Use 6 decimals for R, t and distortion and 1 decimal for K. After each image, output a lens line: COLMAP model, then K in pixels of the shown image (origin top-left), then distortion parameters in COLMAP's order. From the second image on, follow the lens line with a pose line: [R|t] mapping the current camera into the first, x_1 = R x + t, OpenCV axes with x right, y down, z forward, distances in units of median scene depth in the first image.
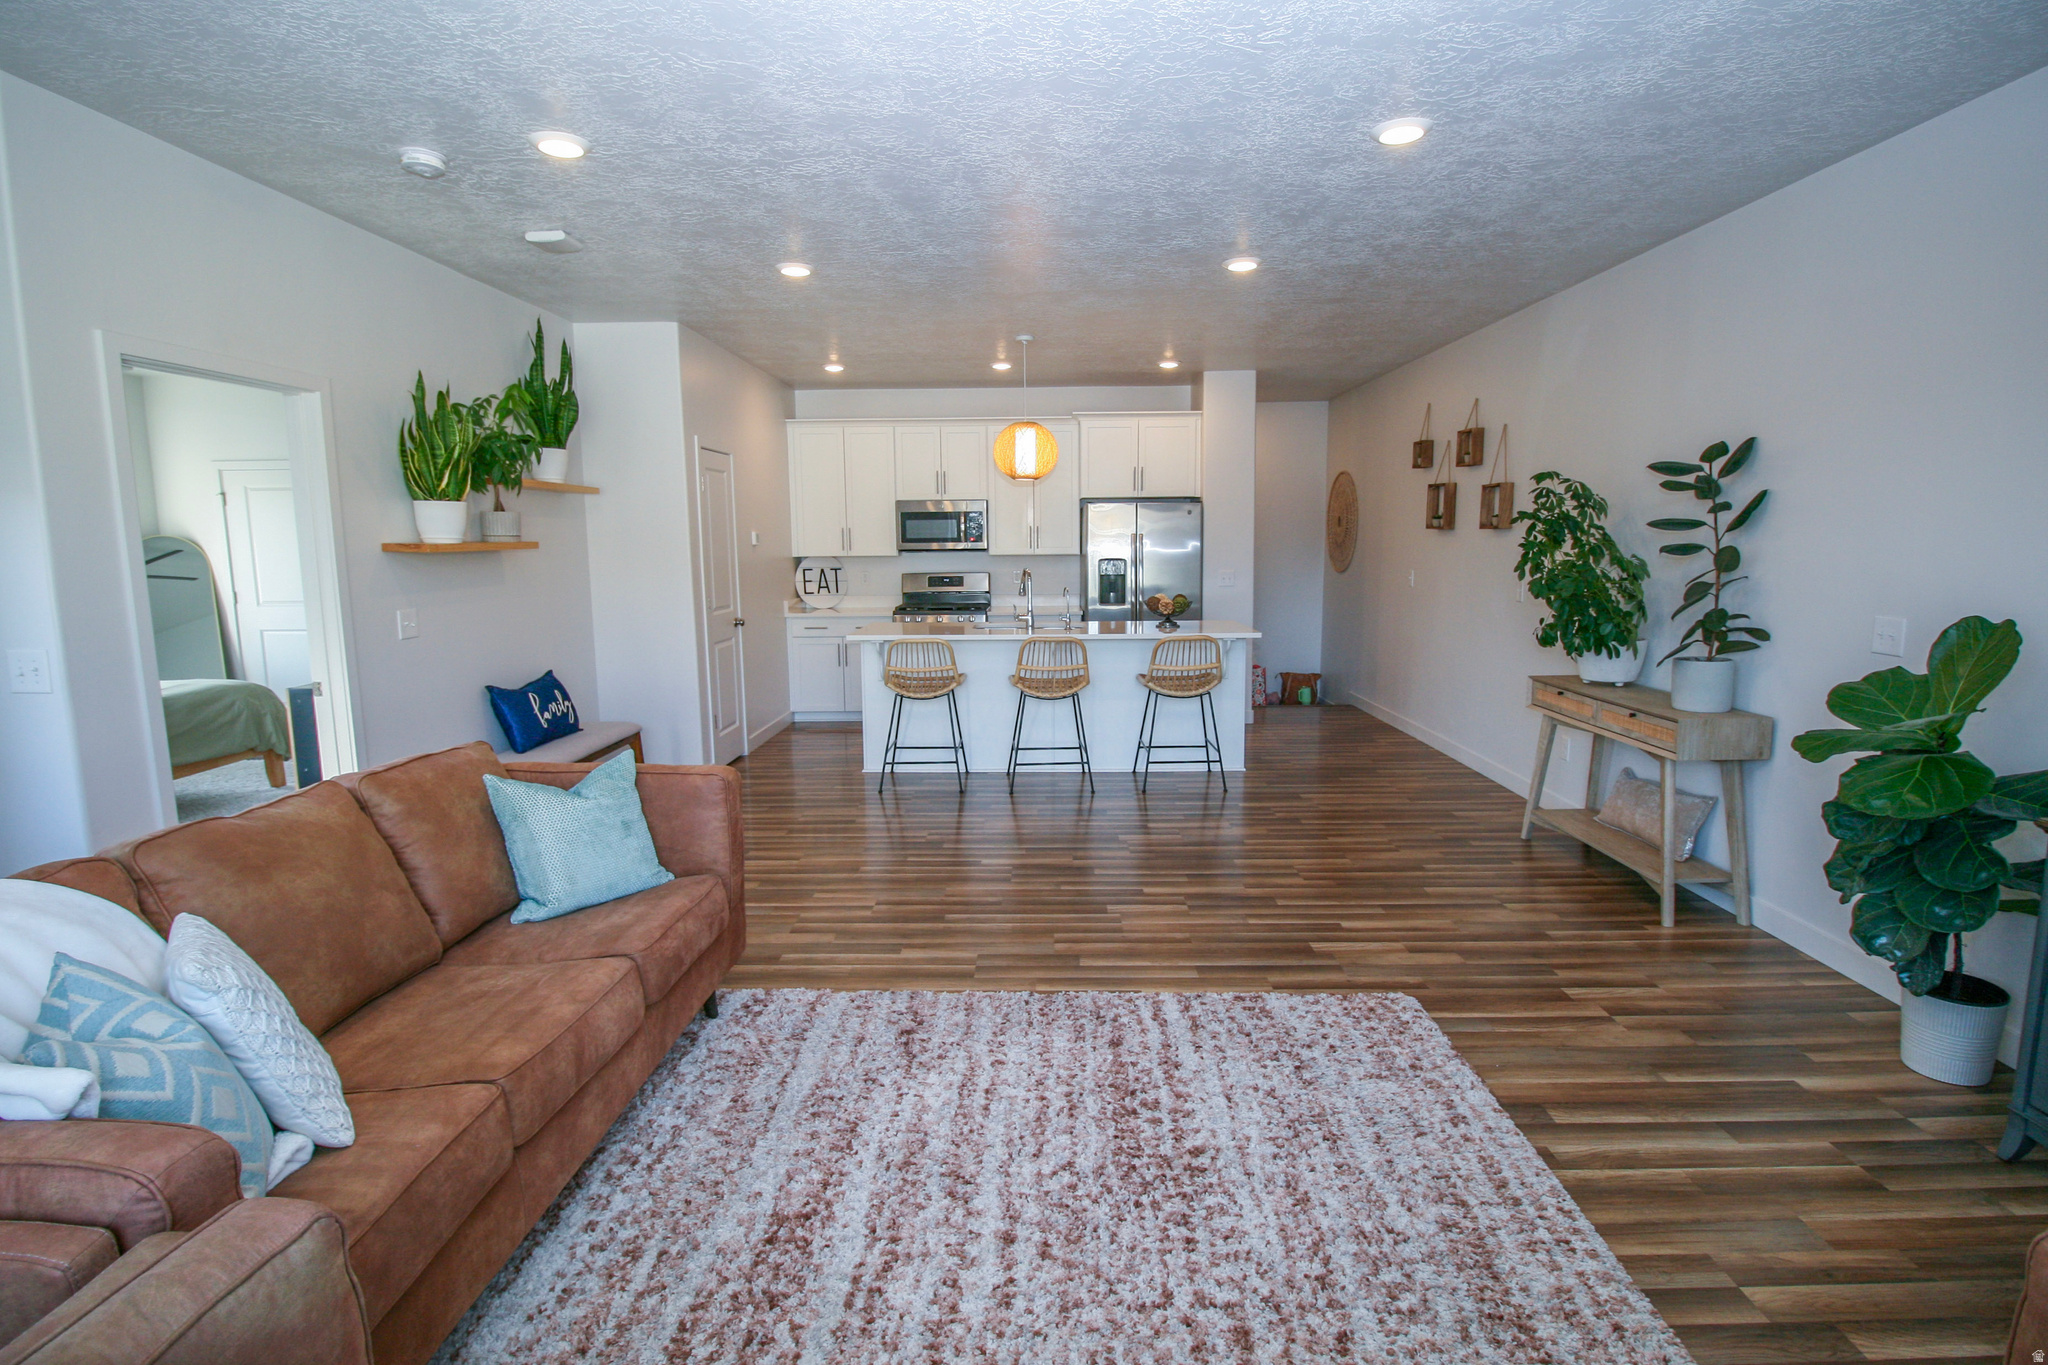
lens RADIAL K [[974.0, 0, 1038.6], [0, 974.0, 676.3], [0, 0, 1]] dist [-0.001360, -0.000744]
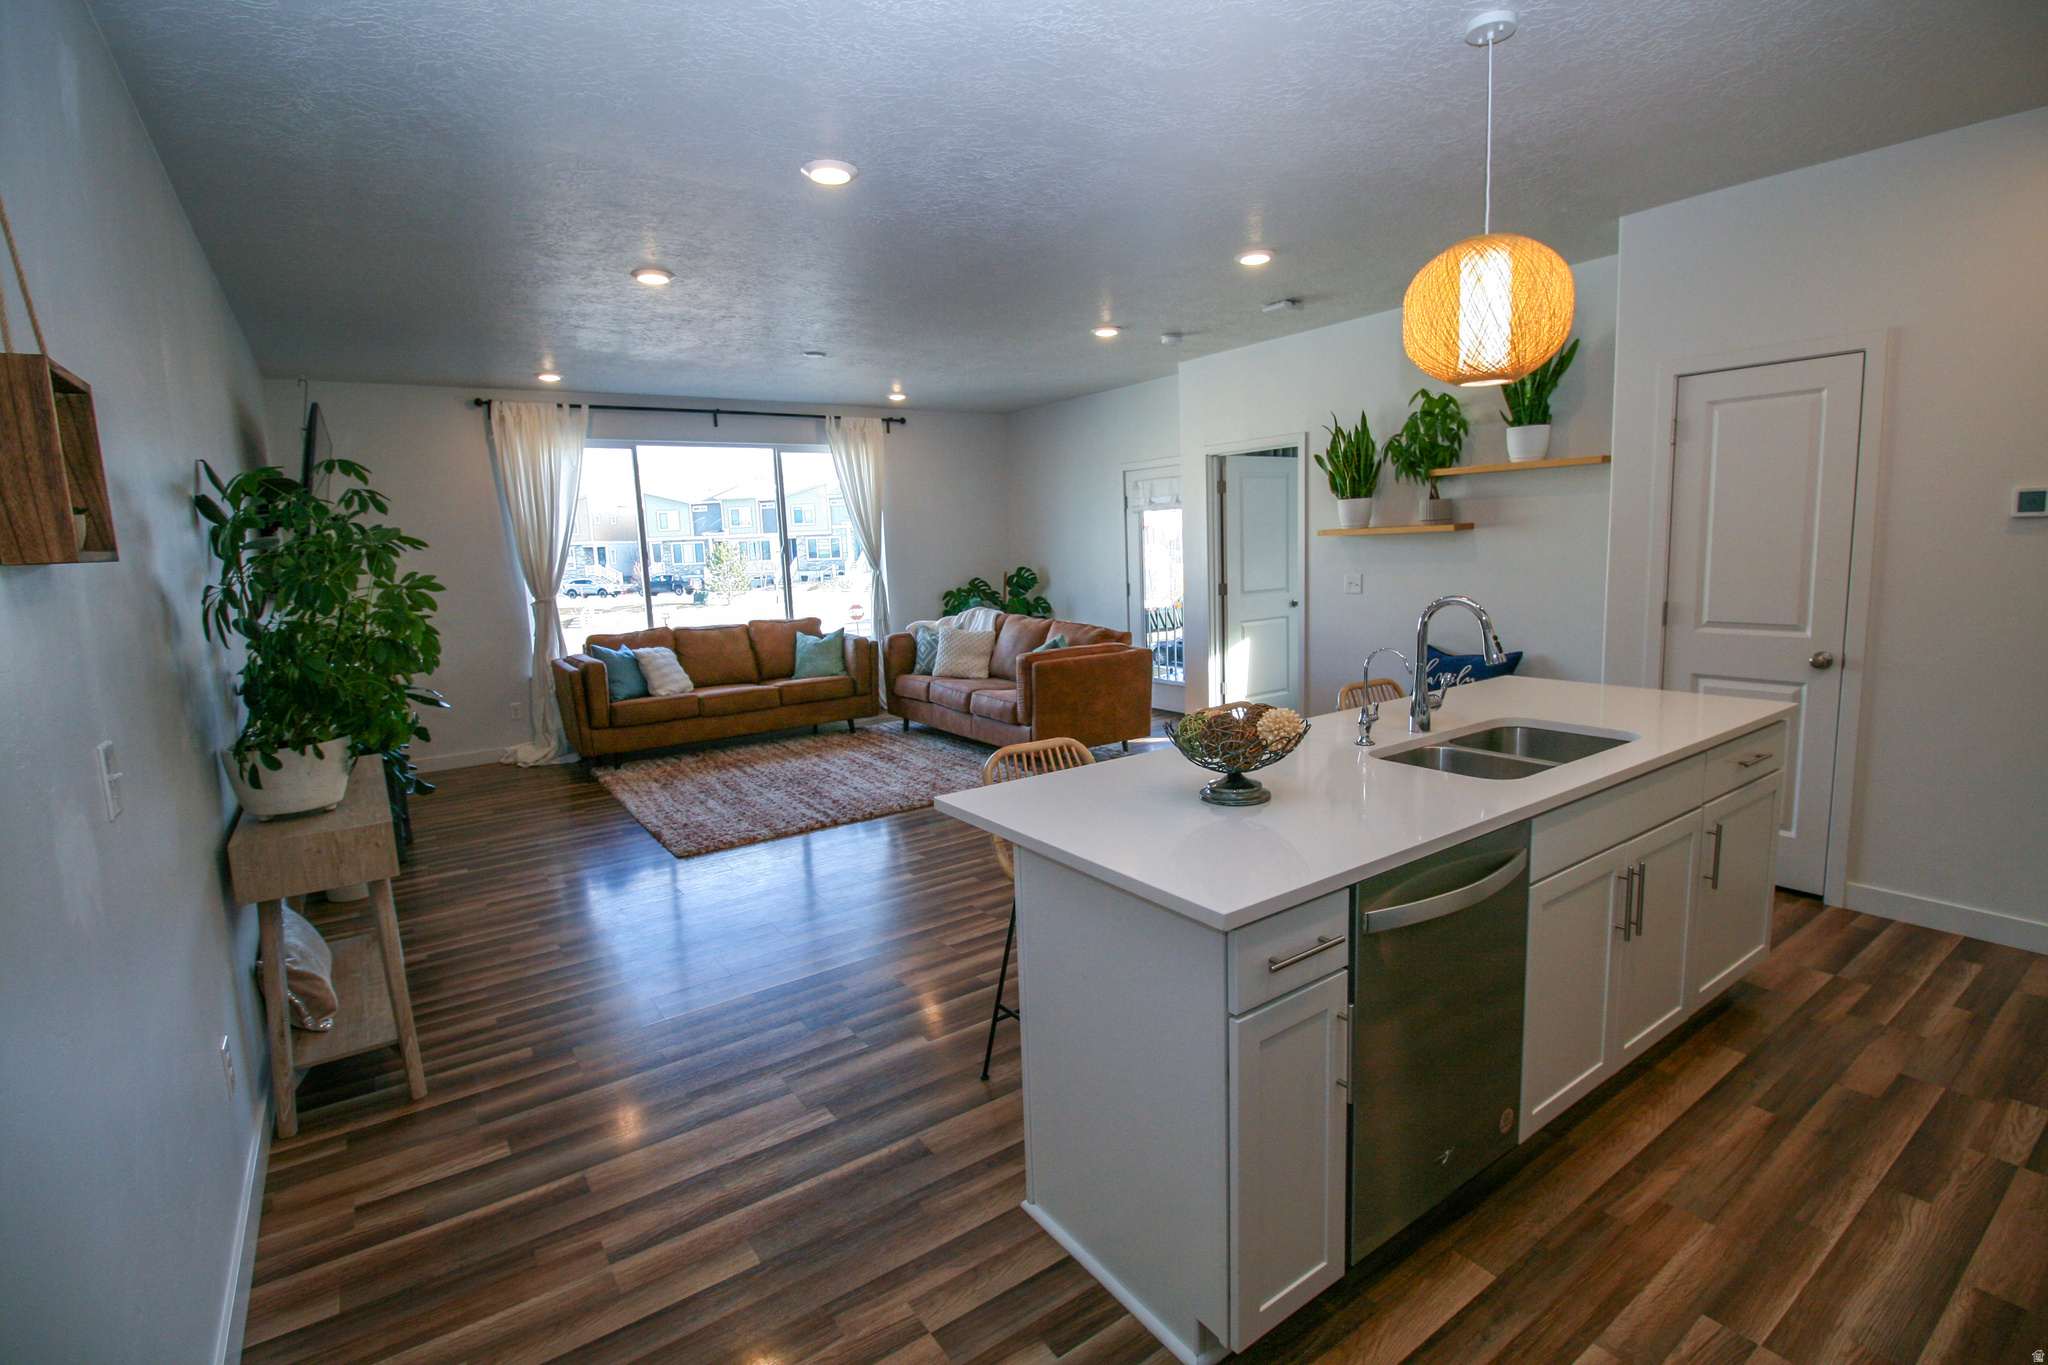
lens RADIAL K [[974.0, 0, 1038.6], [0, 974.0, 676.3], [0, 0, 1]] dist [-0.001360, -0.000744]
pose [[-0.795170, 0.117799, -0.594835, 0.323550], [-0.047730, 0.965747, 0.255058, -0.140737], [0.604505, 0.231206, -0.762310, 0.974629]]
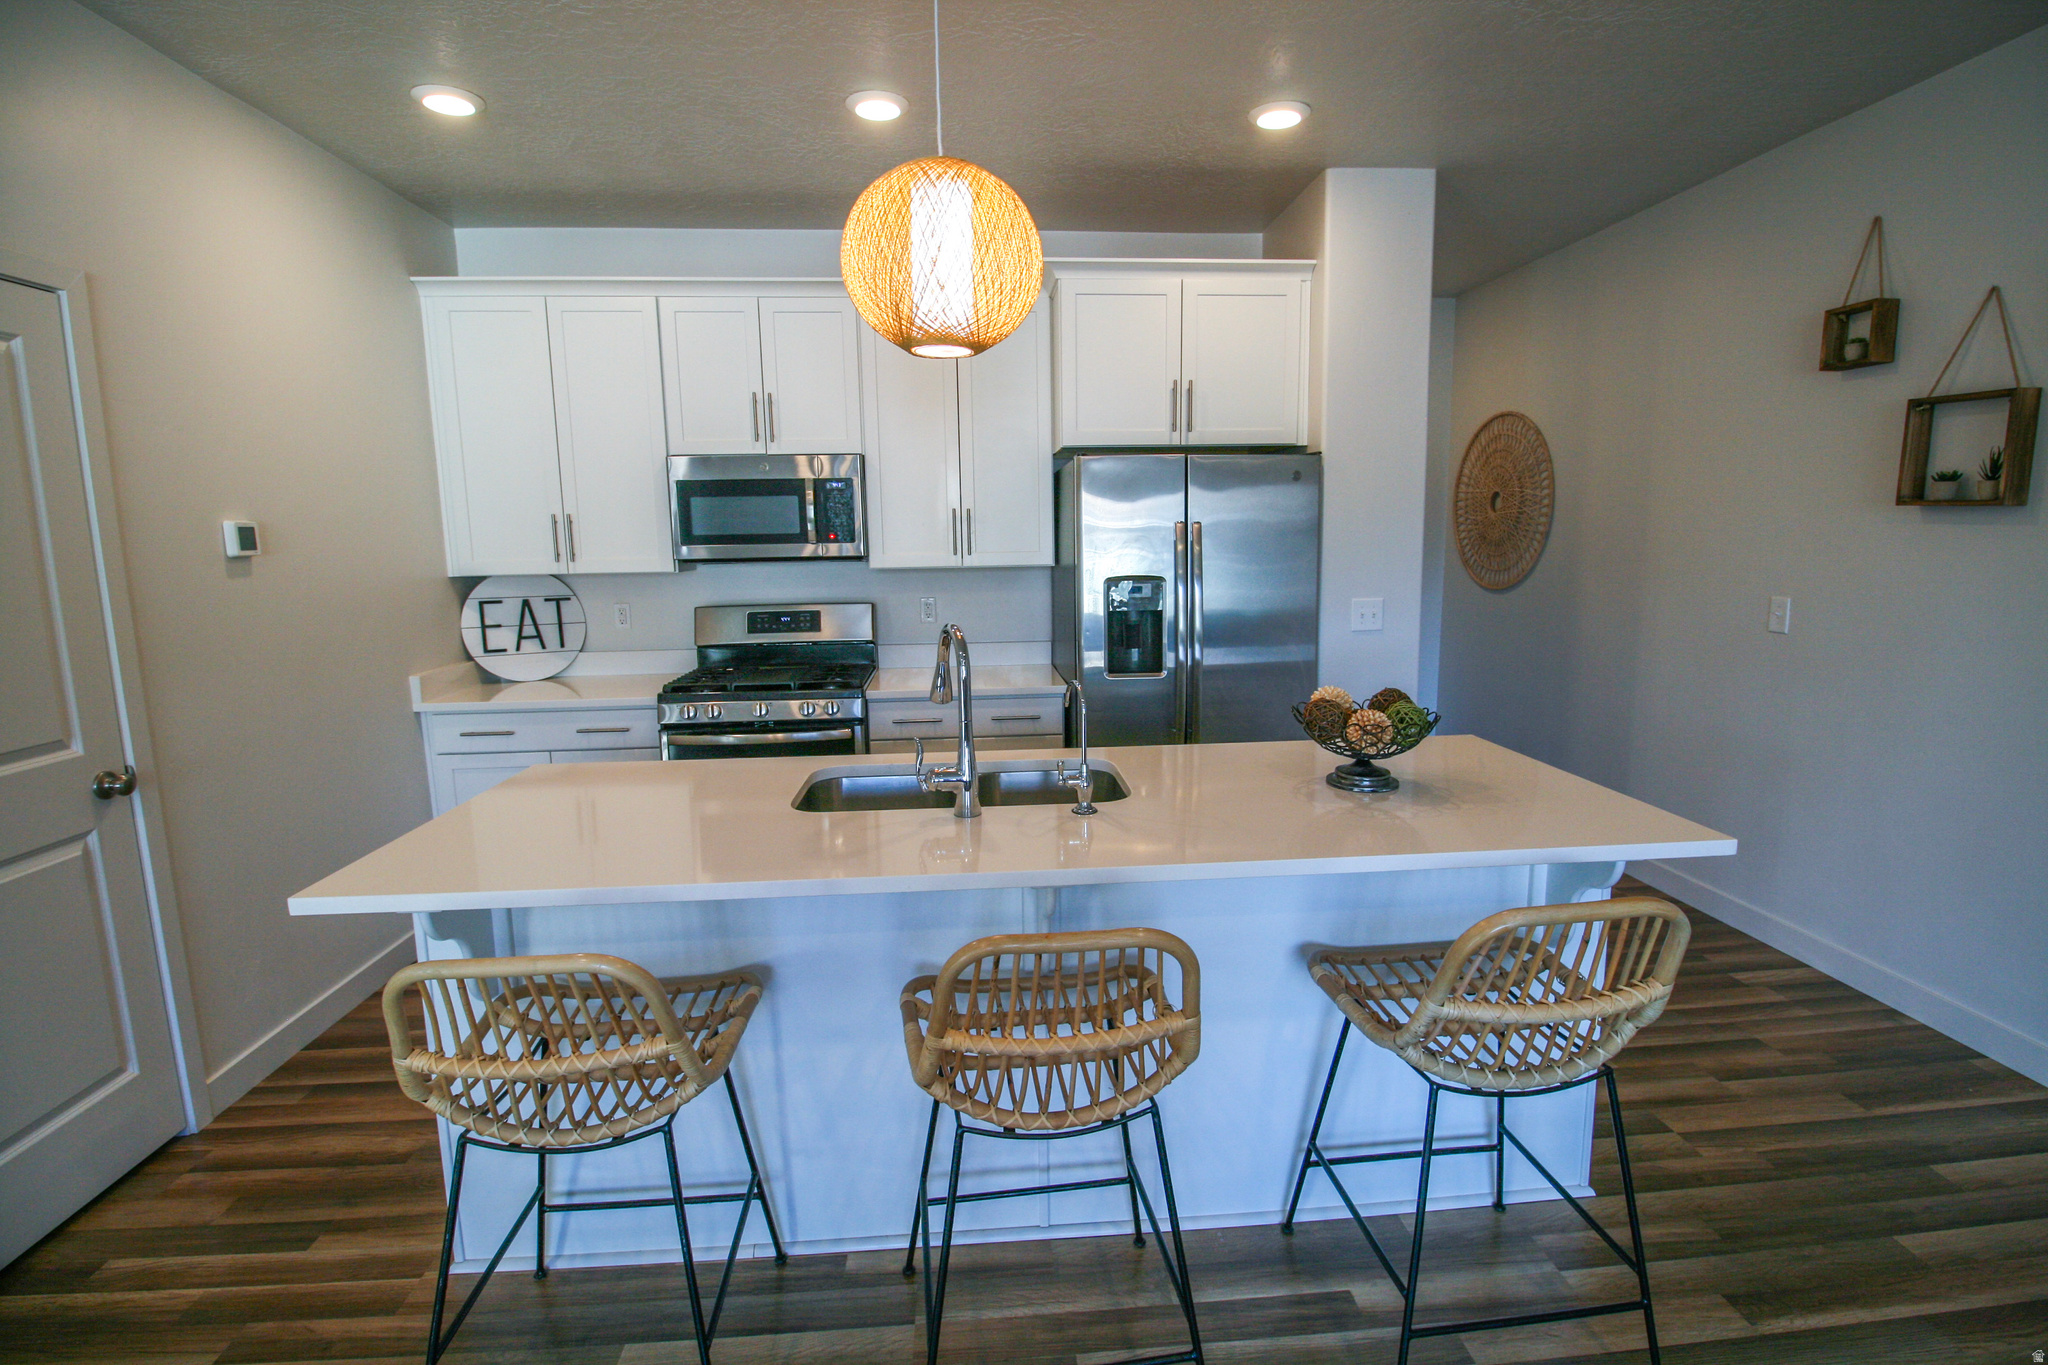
lens RADIAL K [[974.0, 0, 1038.6], [0, 974.0, 676.3], [0, 0, 1]] dist [-0.001360, -0.000744]
pose [[0.996046, -0.020530, 0.086439, -0.010191], [0.019864, 0.999766, 0.008561, -0.074761], [-0.086595, -0.006810, 0.996220, 0.518766]]
